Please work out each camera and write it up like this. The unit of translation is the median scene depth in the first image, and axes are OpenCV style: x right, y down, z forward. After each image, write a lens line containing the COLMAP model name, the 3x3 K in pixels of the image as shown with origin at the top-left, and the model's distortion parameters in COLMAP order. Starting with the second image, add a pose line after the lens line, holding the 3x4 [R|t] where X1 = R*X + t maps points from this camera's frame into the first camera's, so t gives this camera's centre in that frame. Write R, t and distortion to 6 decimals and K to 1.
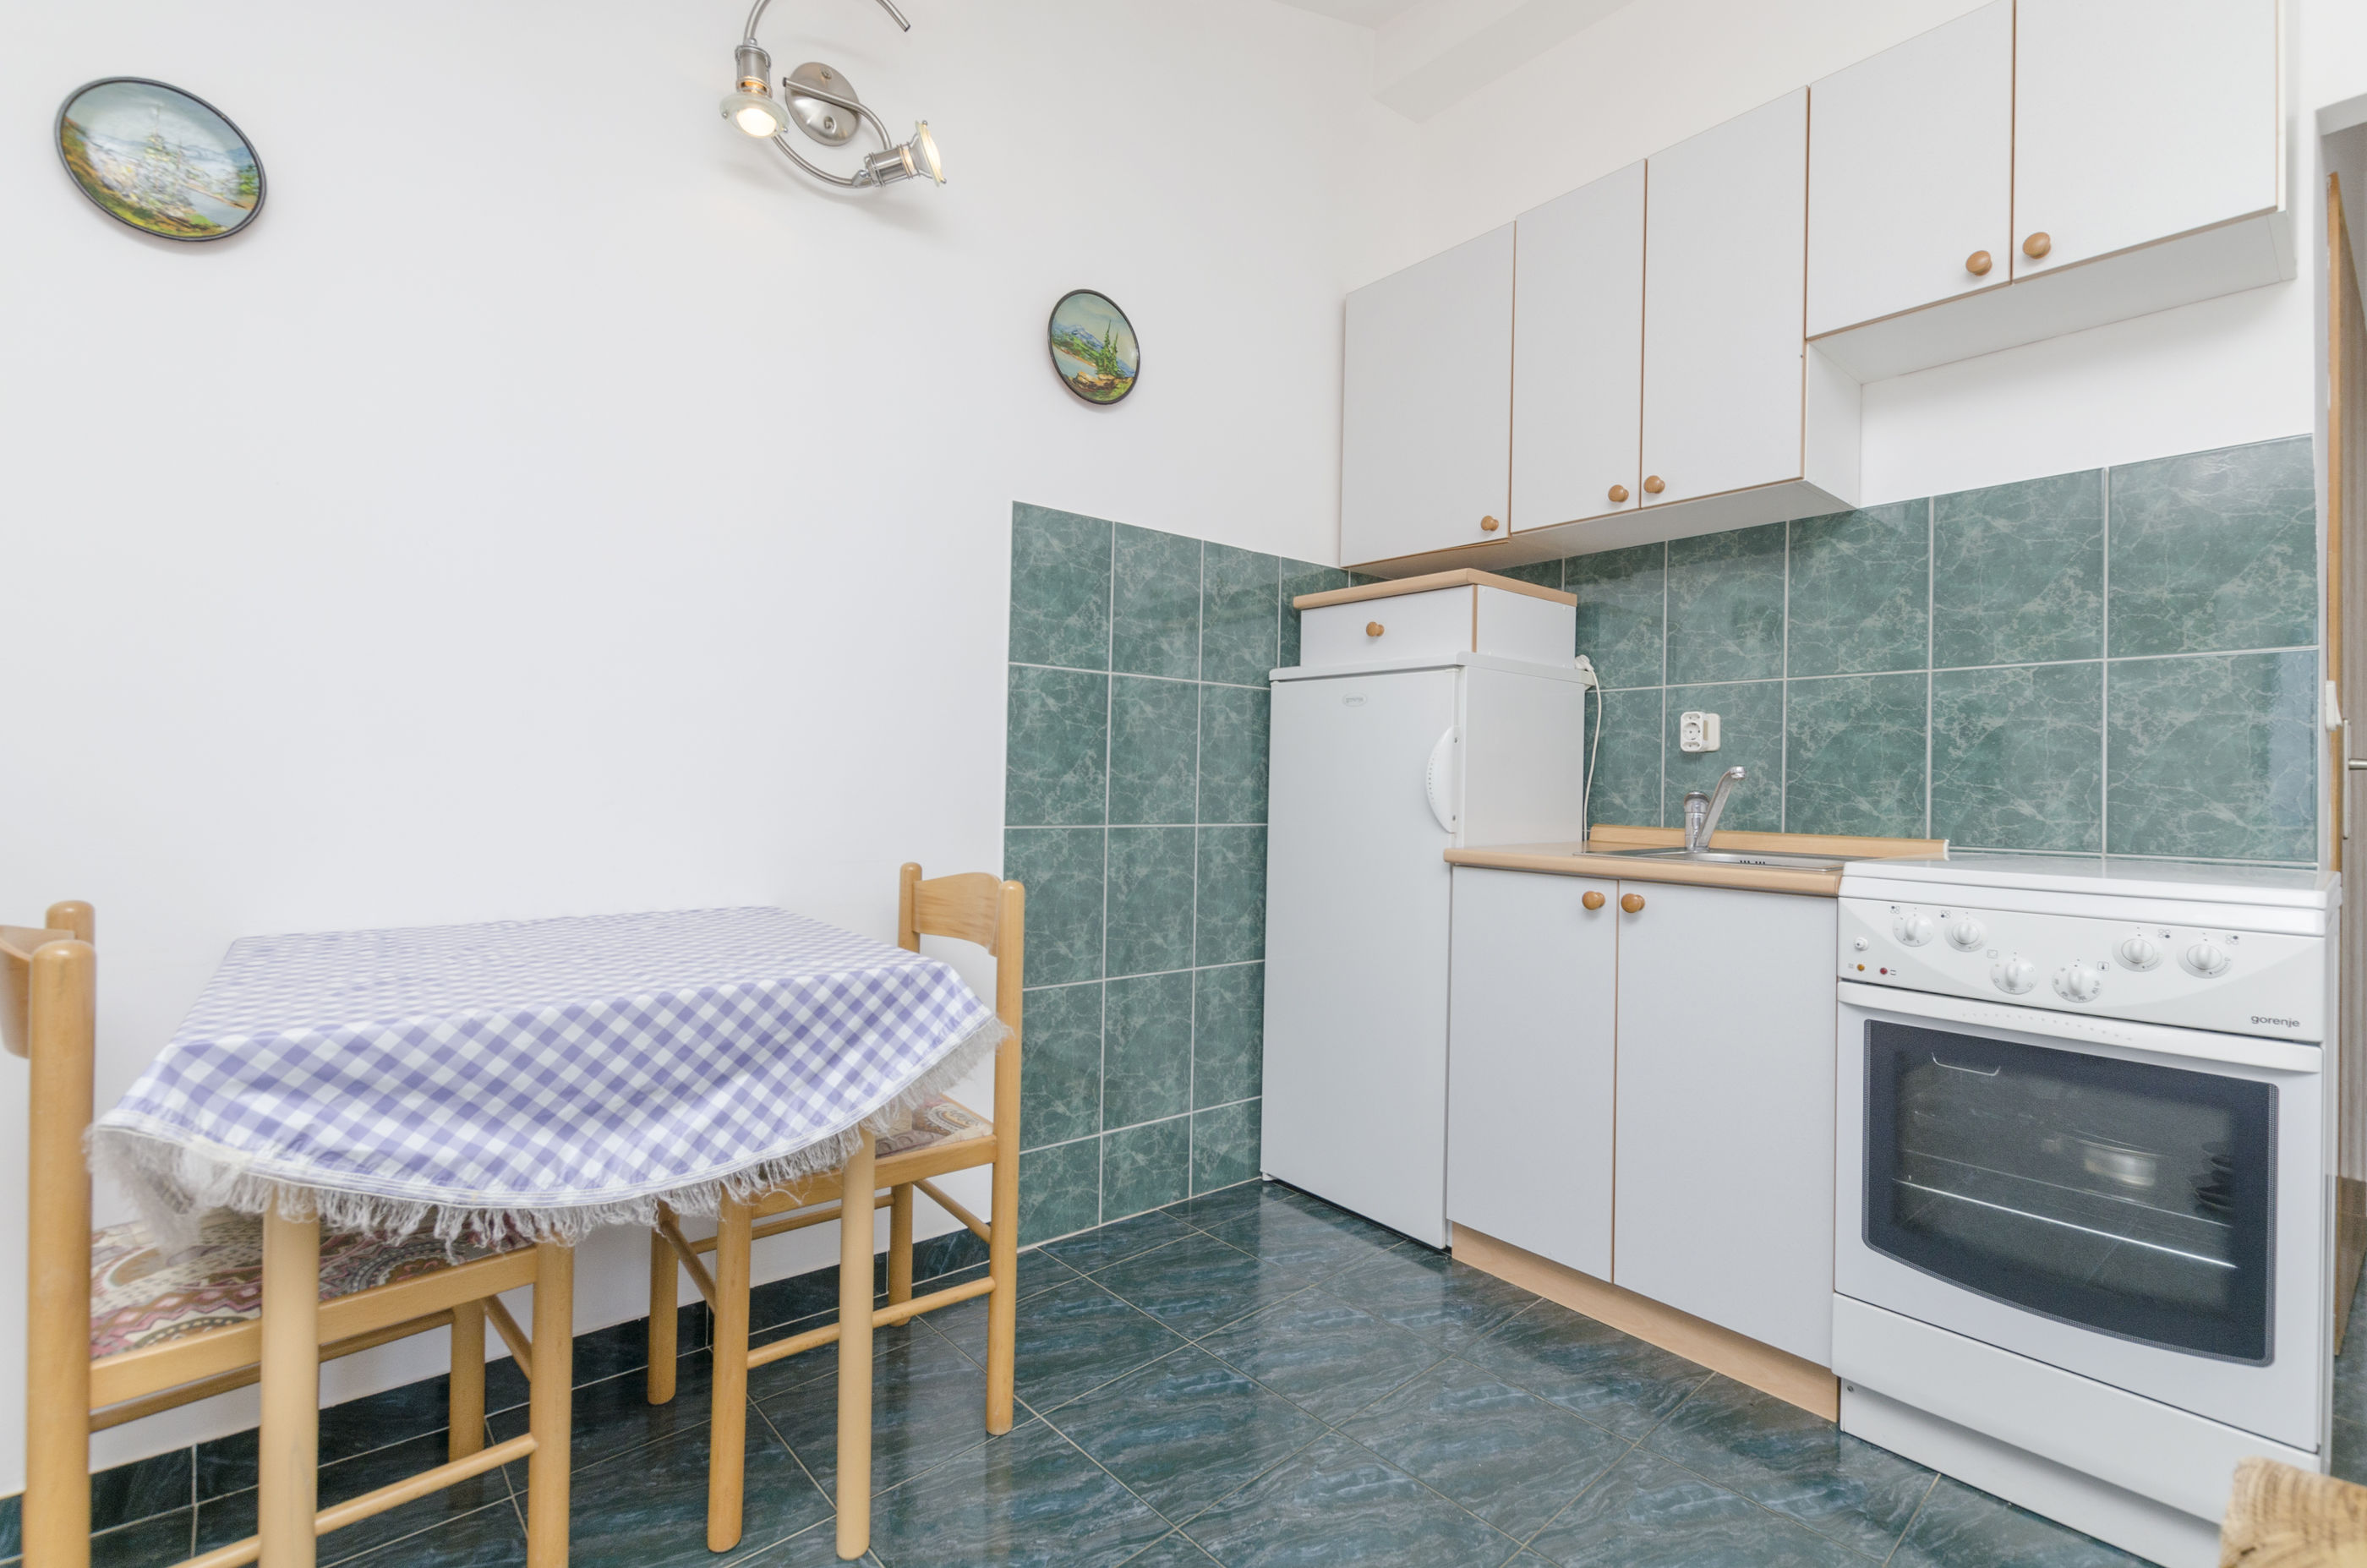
lens RADIAL K [[1048.3, 0, 1189.8], [0, 1048.3, 769.8], [0, 0, 1]] dist [0.014317, -0.004044]
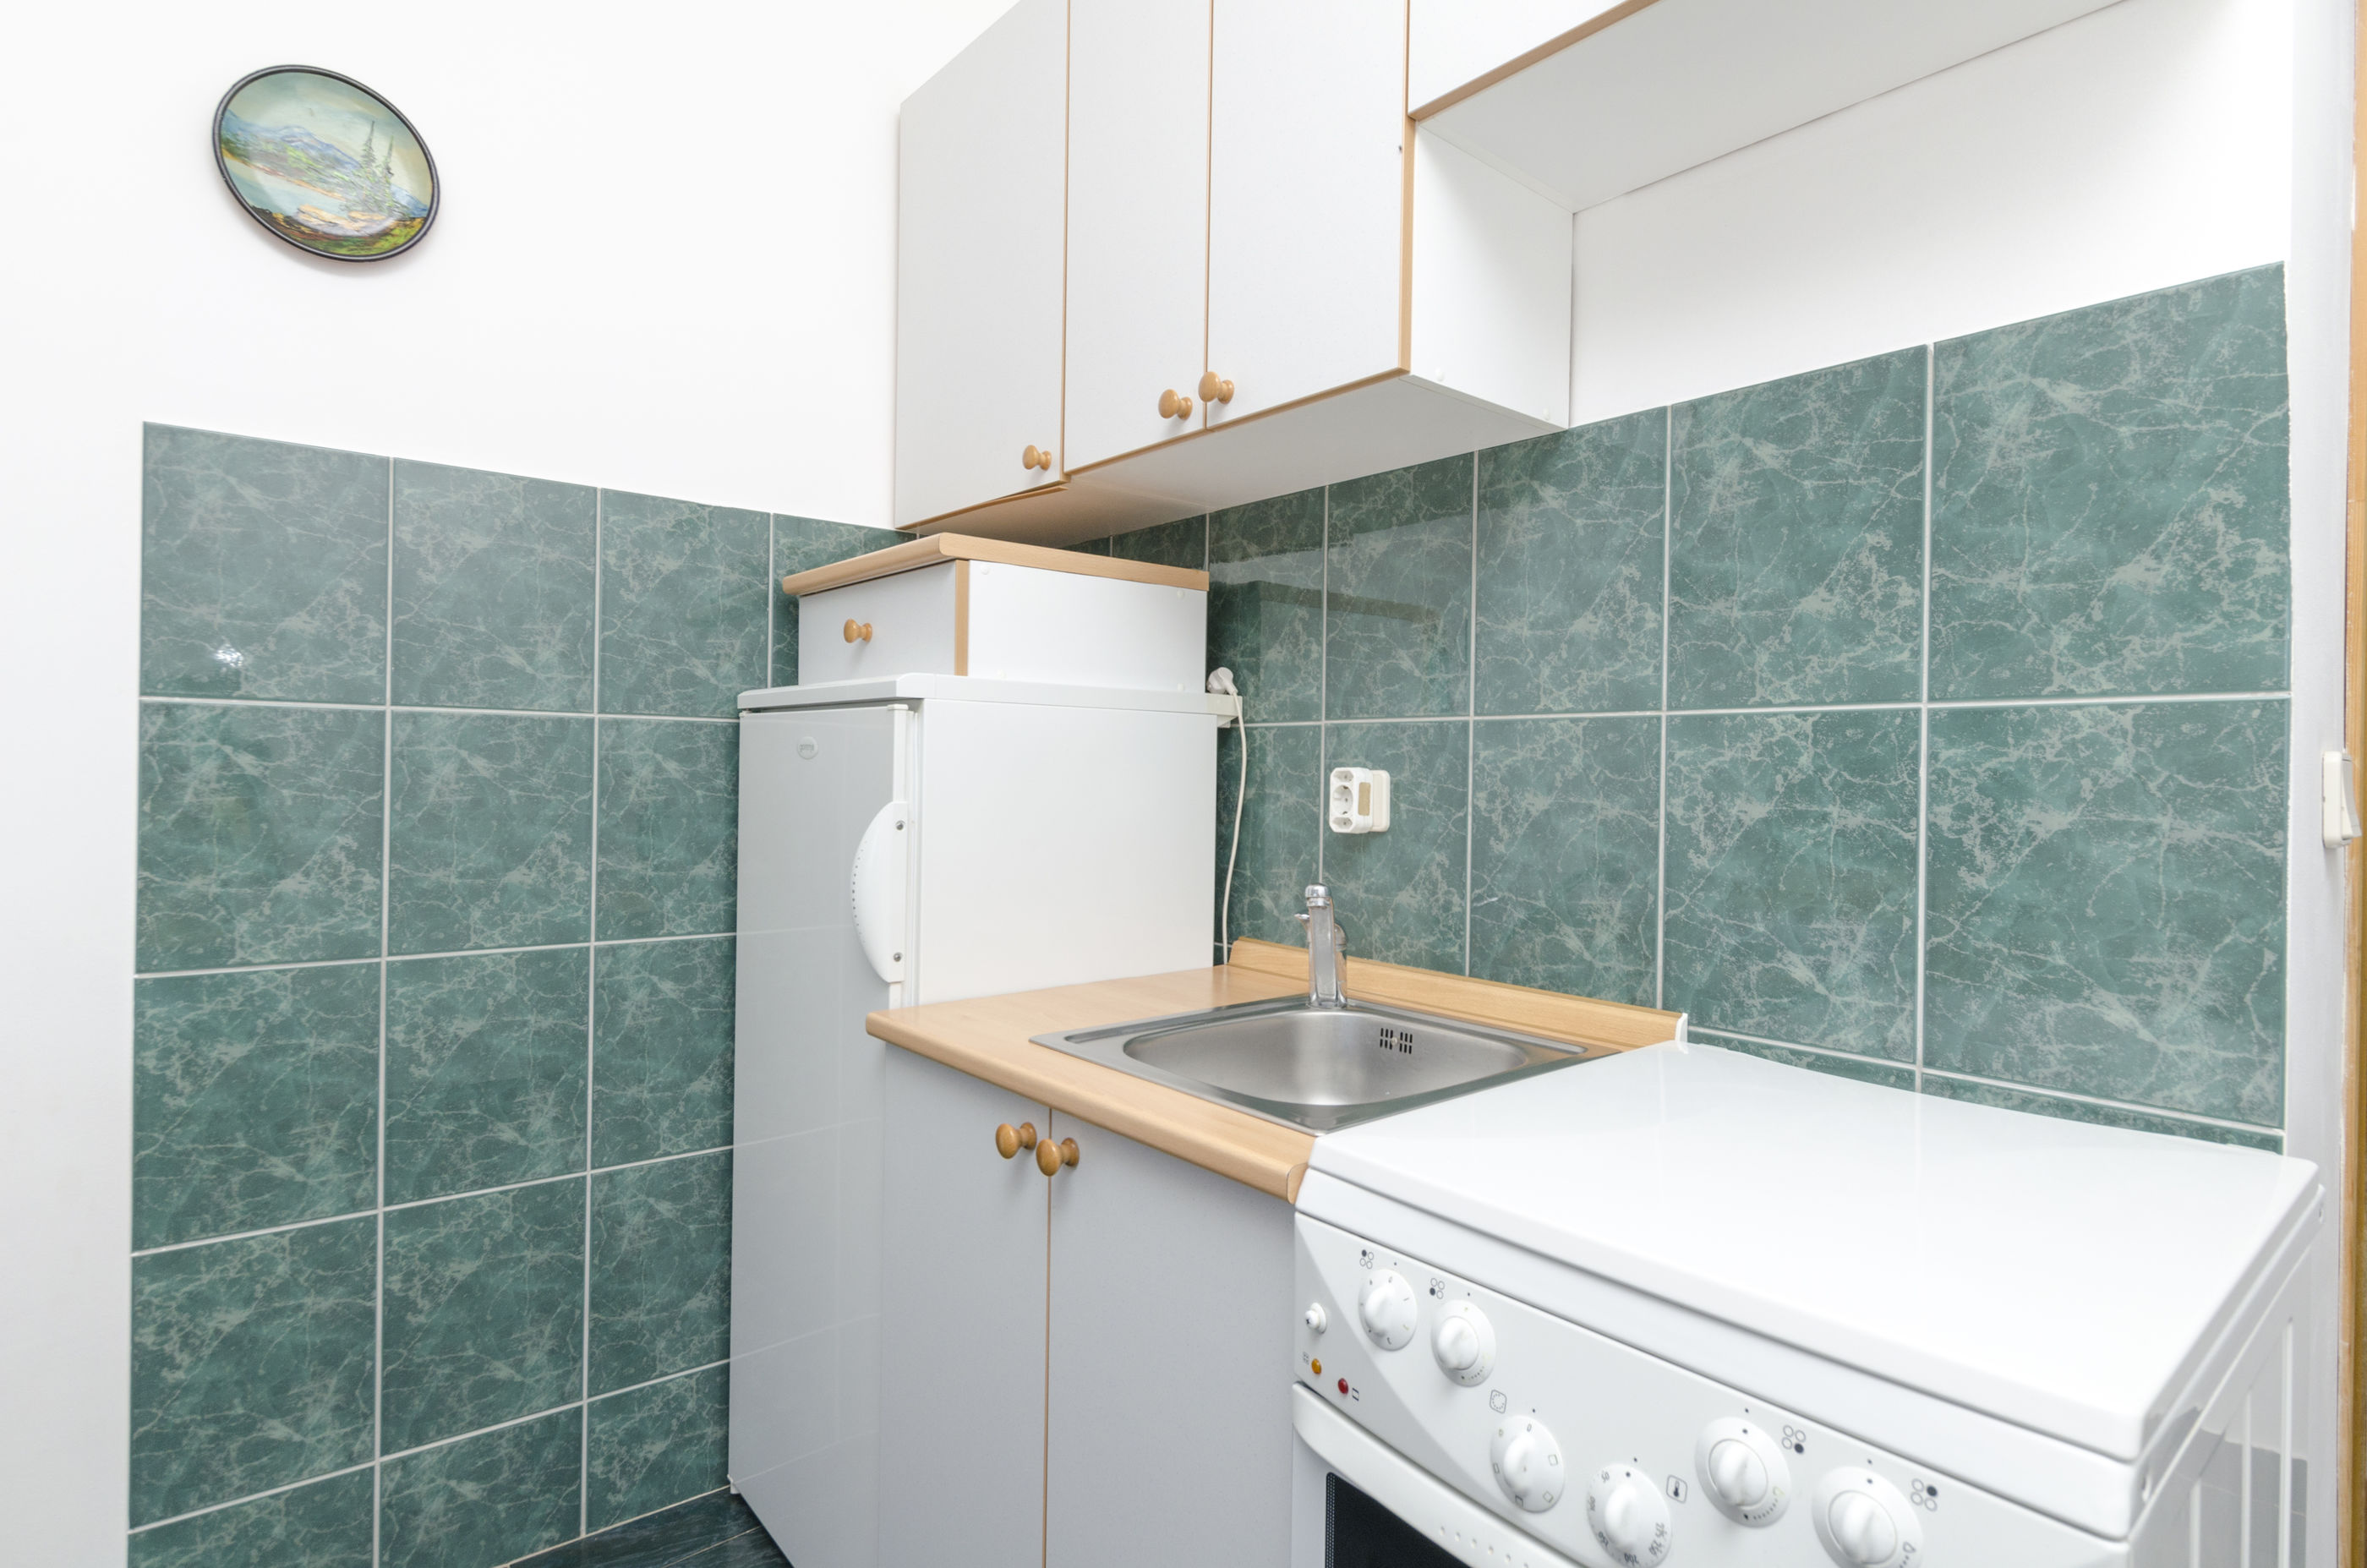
lens RADIAL K [[1210.4, 0, 1179.2], [0, 1210.4, 767.9], [0, 0, 1]] dist [0.008476, -0.000478]
pose [[0.999904, -0.003731, -0.013361, 0.411433], [0.003904, 0.999908, 0.012958, -0.067736], [0.013312, -0.013009, 0.999827, 0.314629]]
